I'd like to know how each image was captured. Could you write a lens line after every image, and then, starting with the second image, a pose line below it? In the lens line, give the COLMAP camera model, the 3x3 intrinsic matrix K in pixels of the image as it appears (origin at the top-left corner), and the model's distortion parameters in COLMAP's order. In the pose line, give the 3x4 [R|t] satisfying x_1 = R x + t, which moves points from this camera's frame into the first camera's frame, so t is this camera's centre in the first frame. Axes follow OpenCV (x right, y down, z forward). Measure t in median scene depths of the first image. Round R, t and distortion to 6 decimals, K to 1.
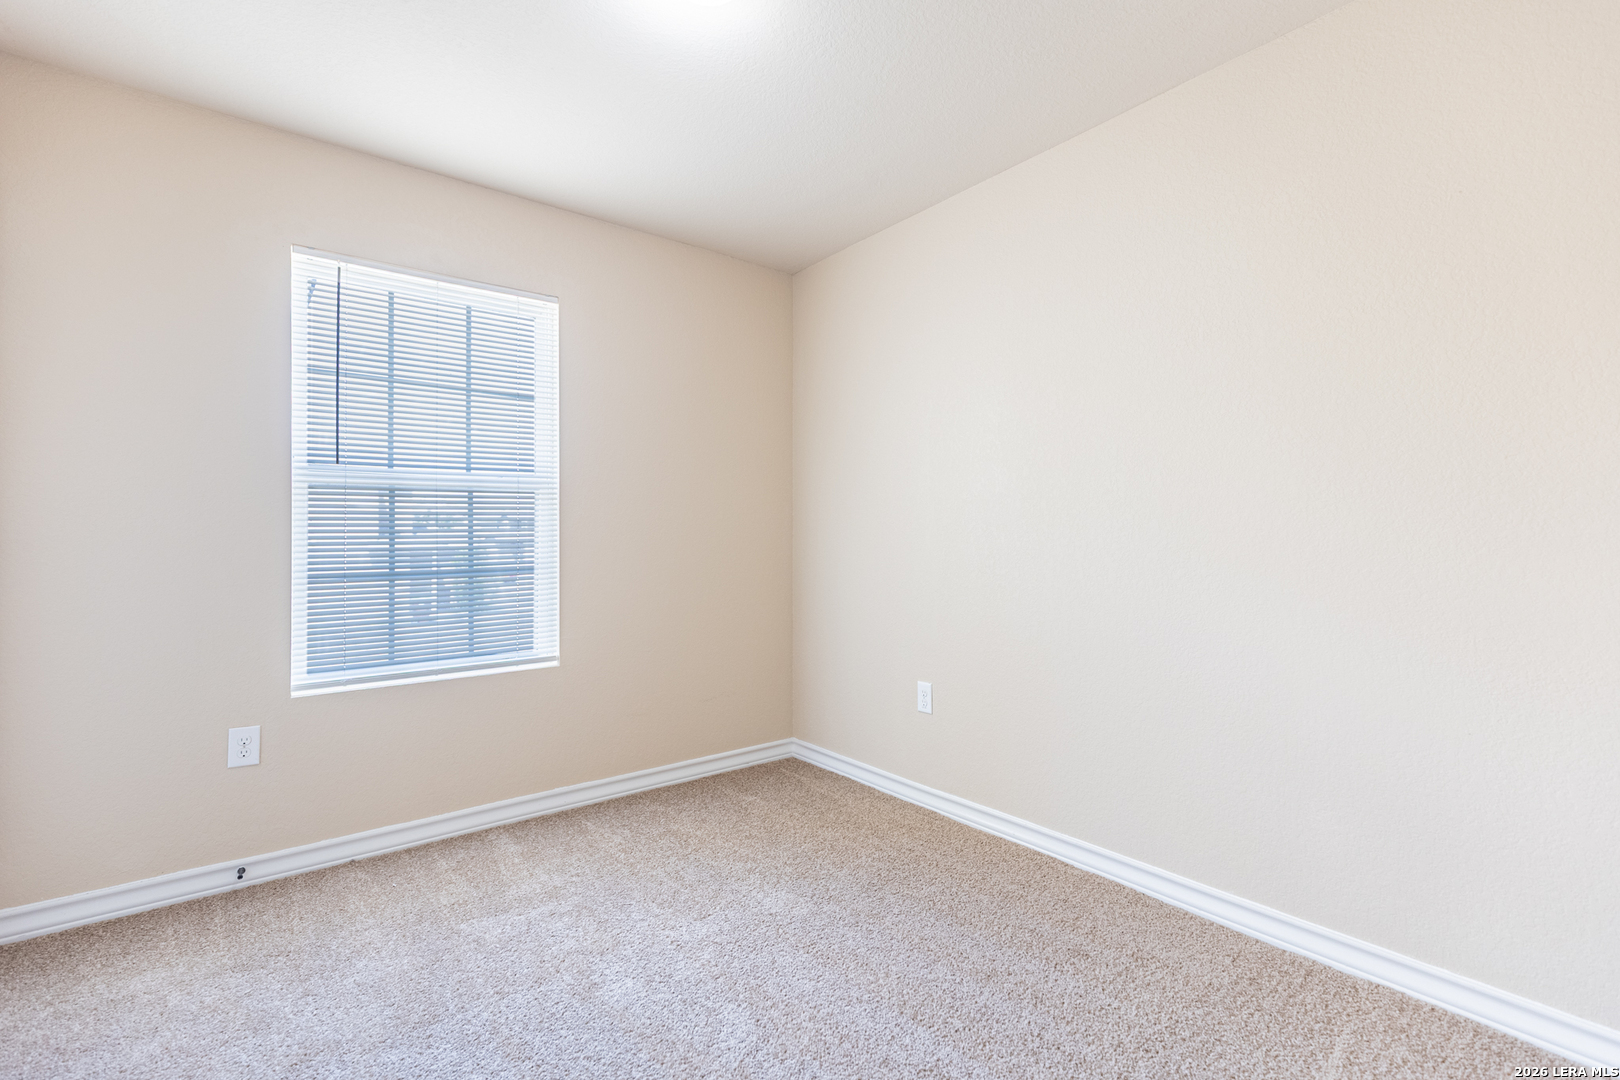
lens RADIAL K [[727.9, 0, 809.1], [0, 727.9, 539.3], [0, 0, 1]] dist [0.008628, -0.001423]
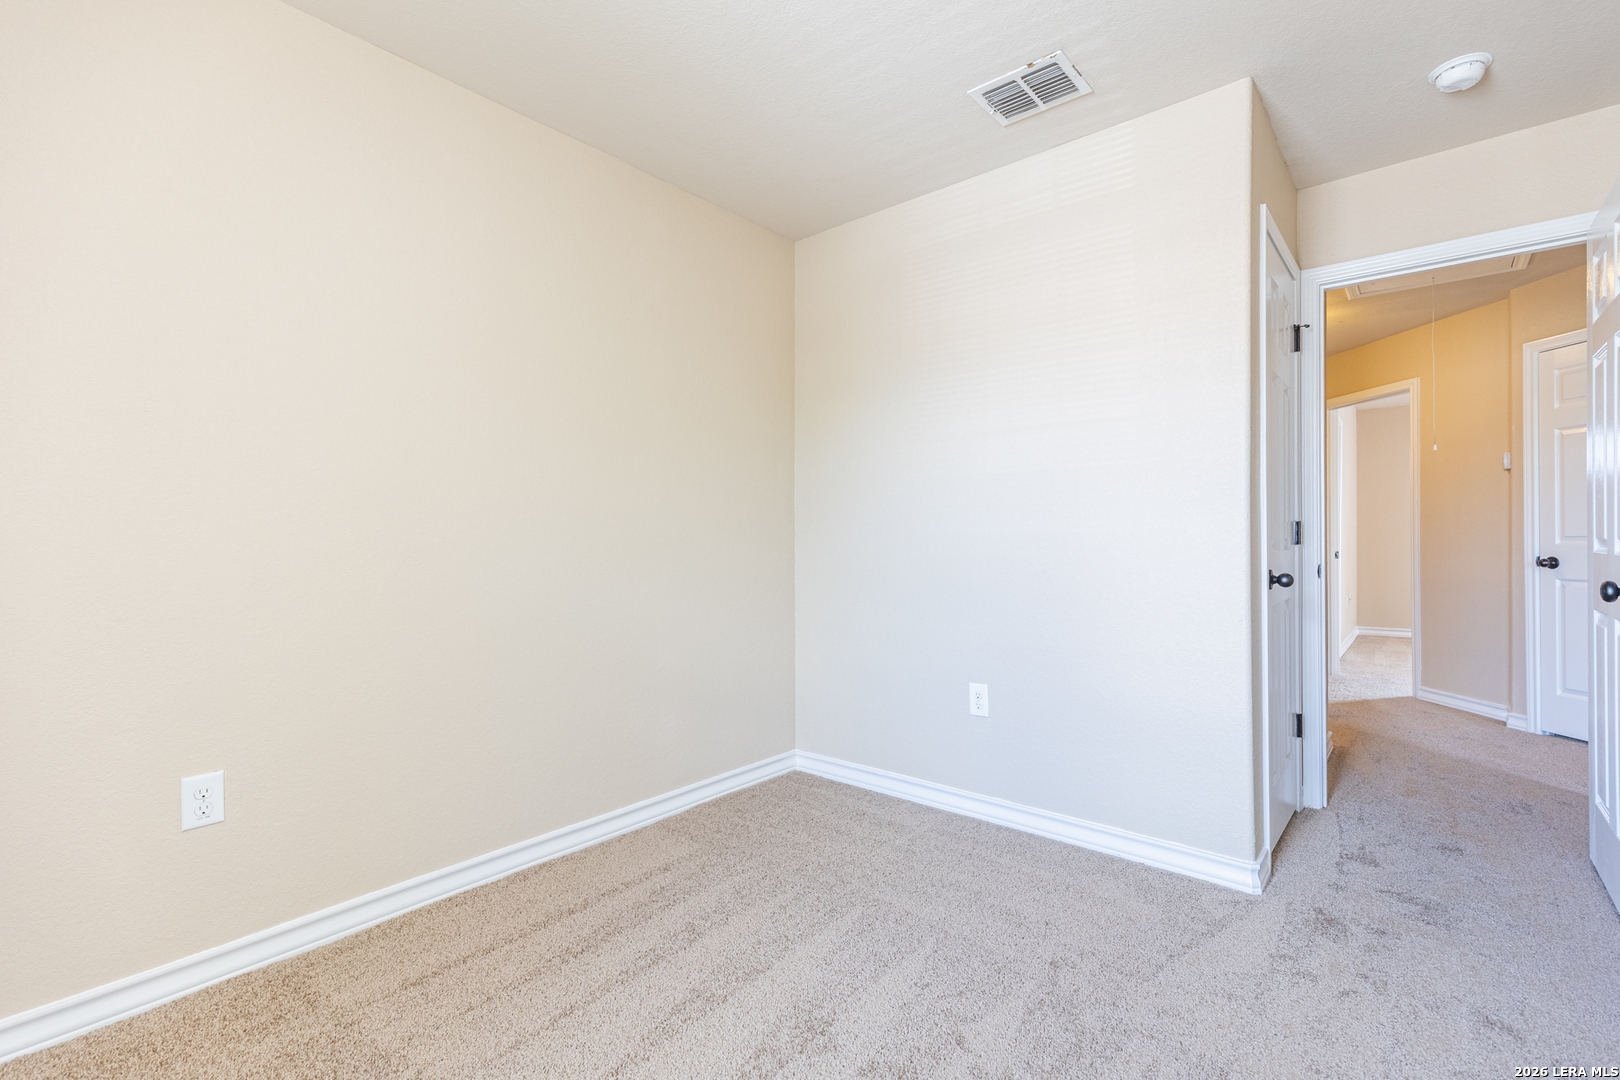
lens RADIAL K [[727.9, 0, 817.4], [0, 727.9, 538.3], [0, 0, 1]] dist [0.008628, -0.001423]
pose [[-0.202328, 0.002688, 0.979314, -0.678109], [0.005588, 0.999983, -0.001590, 0.015054], [-0.979302, 0.005150, -0.202340, 0.835535]]
